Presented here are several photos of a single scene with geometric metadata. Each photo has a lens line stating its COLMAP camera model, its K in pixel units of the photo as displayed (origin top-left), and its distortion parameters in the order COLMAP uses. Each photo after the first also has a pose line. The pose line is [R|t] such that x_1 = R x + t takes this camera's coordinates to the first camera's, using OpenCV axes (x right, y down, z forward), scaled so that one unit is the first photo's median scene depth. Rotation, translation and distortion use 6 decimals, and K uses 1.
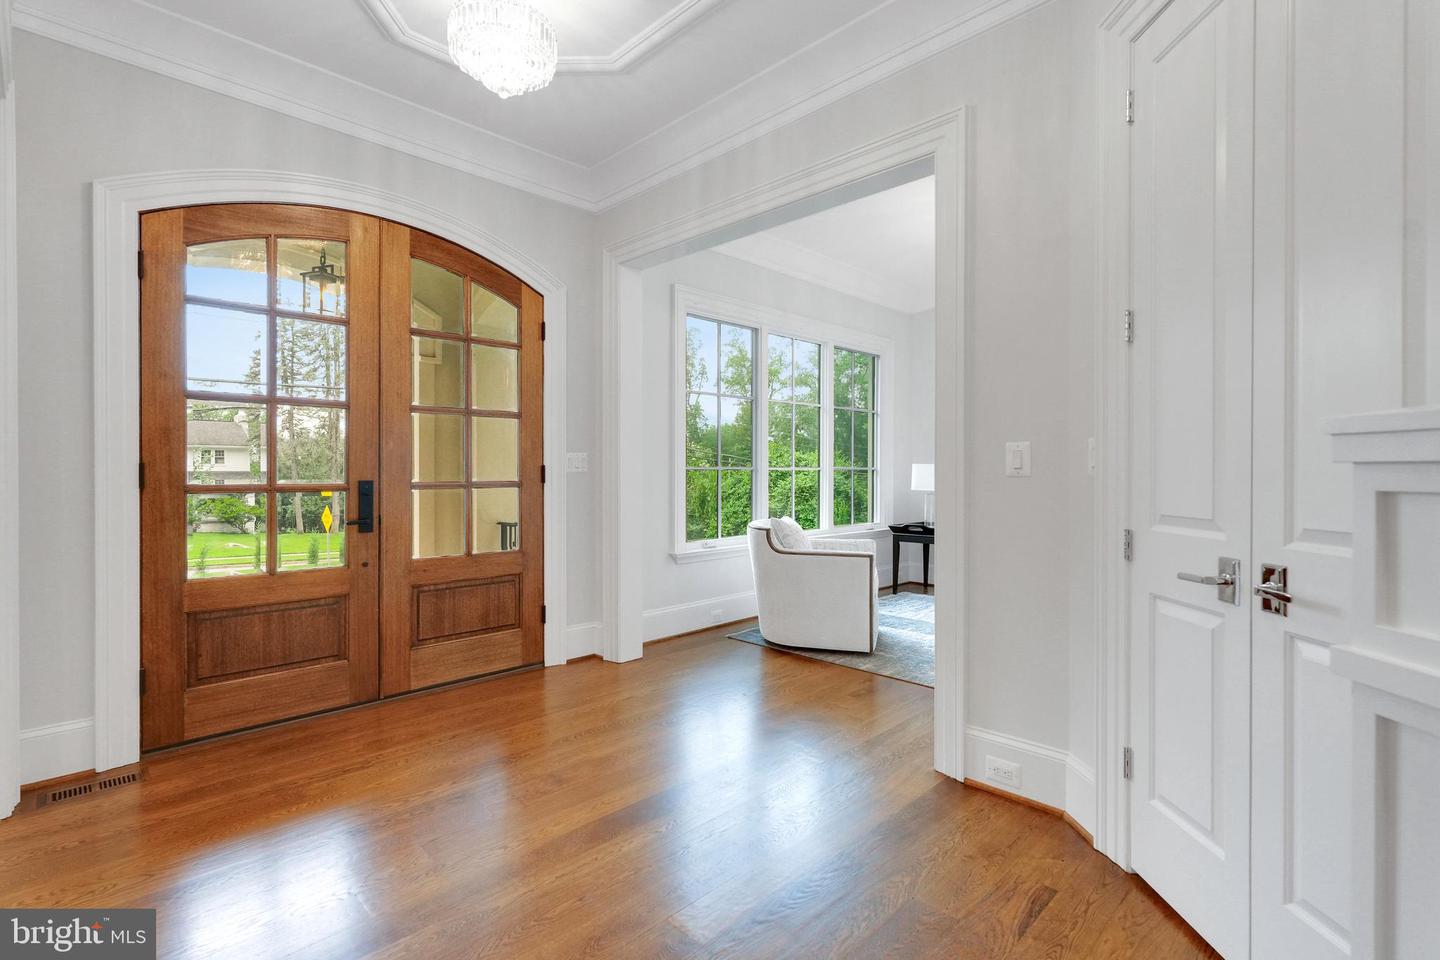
lens RADIAL K [[687.4, 0, 720.0], [0, 687.4, 480.0], [0, 0, 1]] dist [-0.001540, -0.000075]
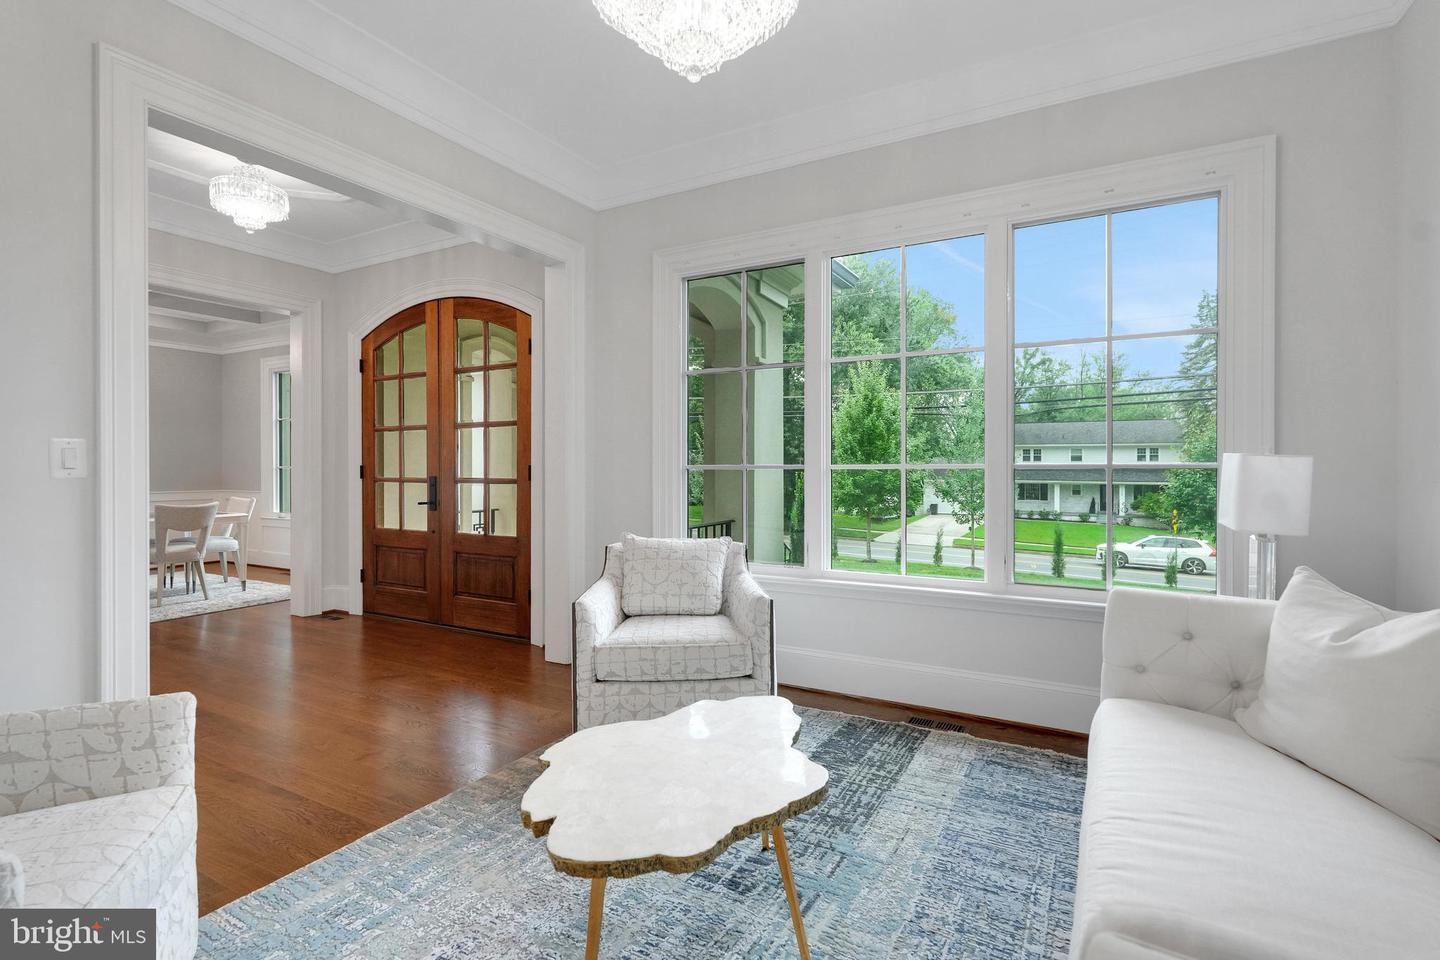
lens RADIAL K [[687.4, 0, 720.0], [0, 687.4, 480.0], [0, 0, 1]] dist [-0.001540, -0.000075]
pose [[0.271751, 0.017140, -0.962215, 1.060447], [-0.012678, 0.999818, 0.014229, -0.019533], [0.962284, 0.008332, 0.271919, 1.142722]]
